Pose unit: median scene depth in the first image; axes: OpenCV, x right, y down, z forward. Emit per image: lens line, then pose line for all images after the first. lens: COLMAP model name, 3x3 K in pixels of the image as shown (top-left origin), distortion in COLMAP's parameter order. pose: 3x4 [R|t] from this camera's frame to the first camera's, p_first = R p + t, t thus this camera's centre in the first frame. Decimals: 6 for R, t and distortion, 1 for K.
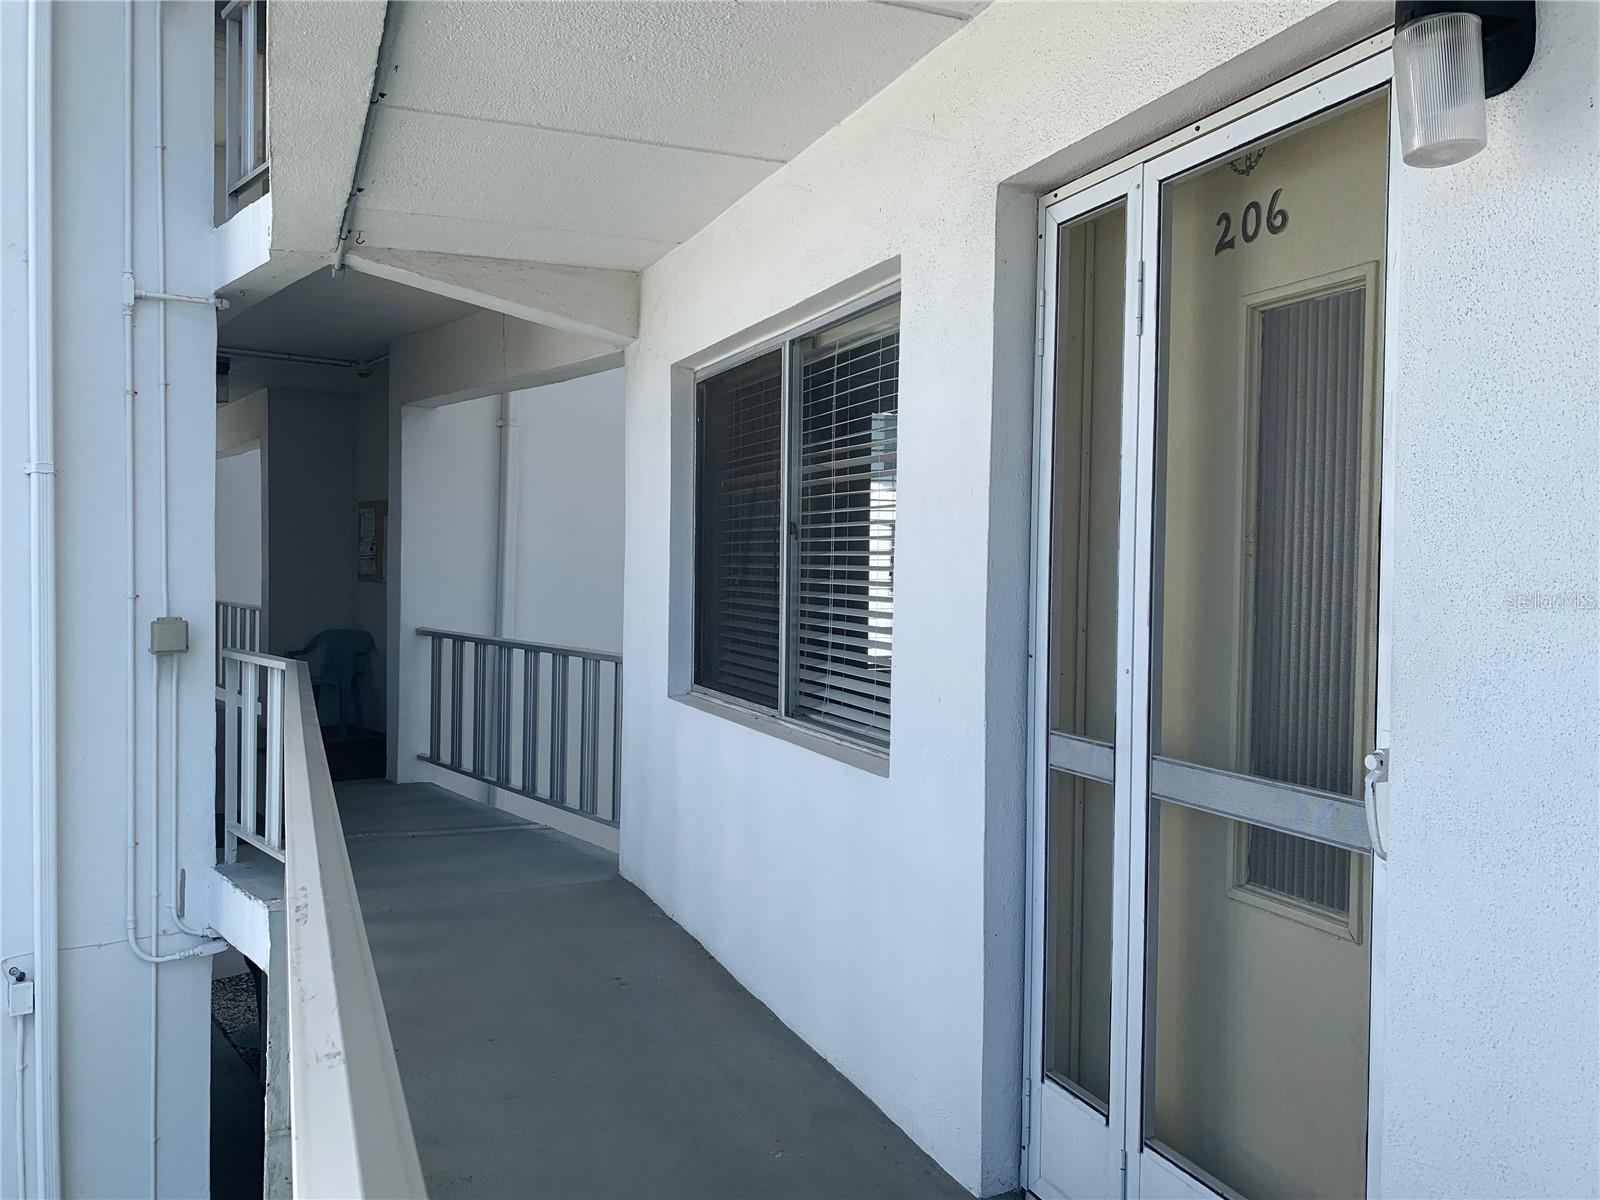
lens RADIAL K [[1299.0, 0, 799.9], [0, 1299.0, 617.2], [0, 0, 1]] dist [0.003653, -0.000337]
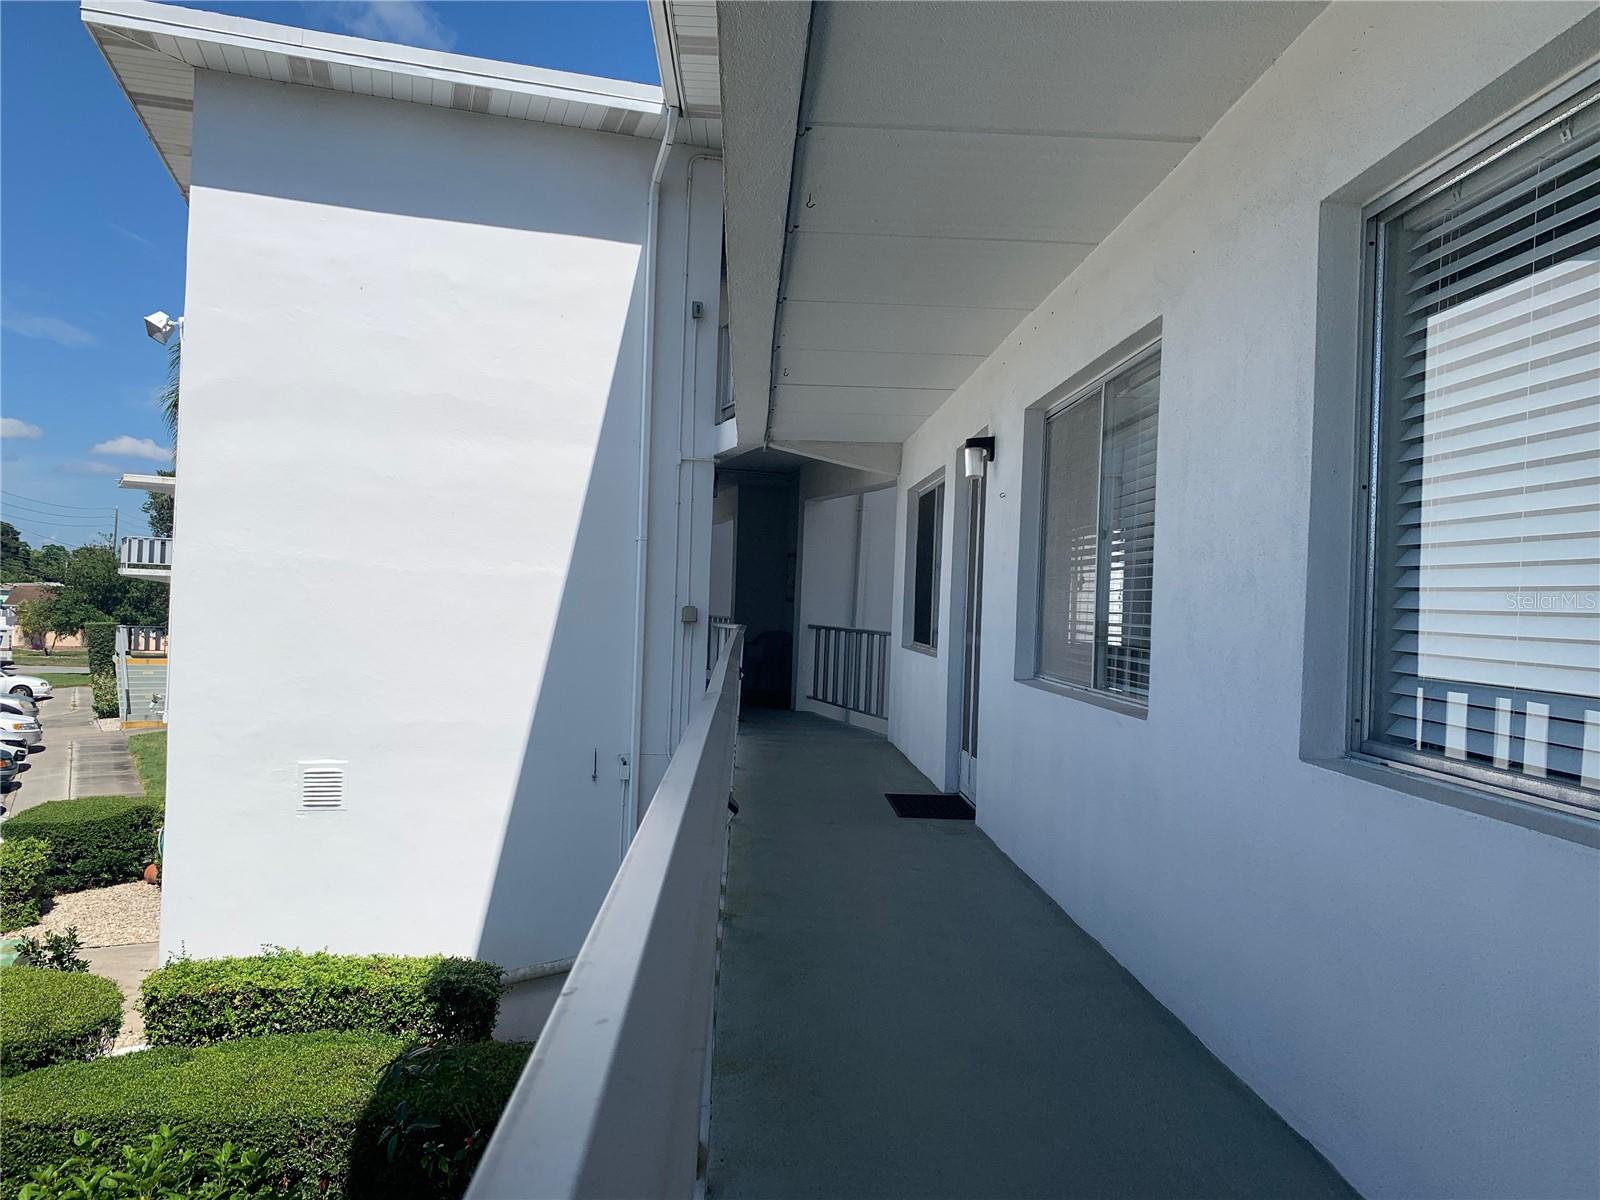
lens RADIAL K [[1210.3, 0, 800.0], [0, 1210.3, 600.0], [0, 0, 1]] dist [0.000256, 0.000015]
pose [[0.938458, 0.020266, -0.344799, 0.382359], [-0.032940, 0.998978, -0.030940, 0.046653], [0.343820, 0.040394, 0.938166, -0.829092]]
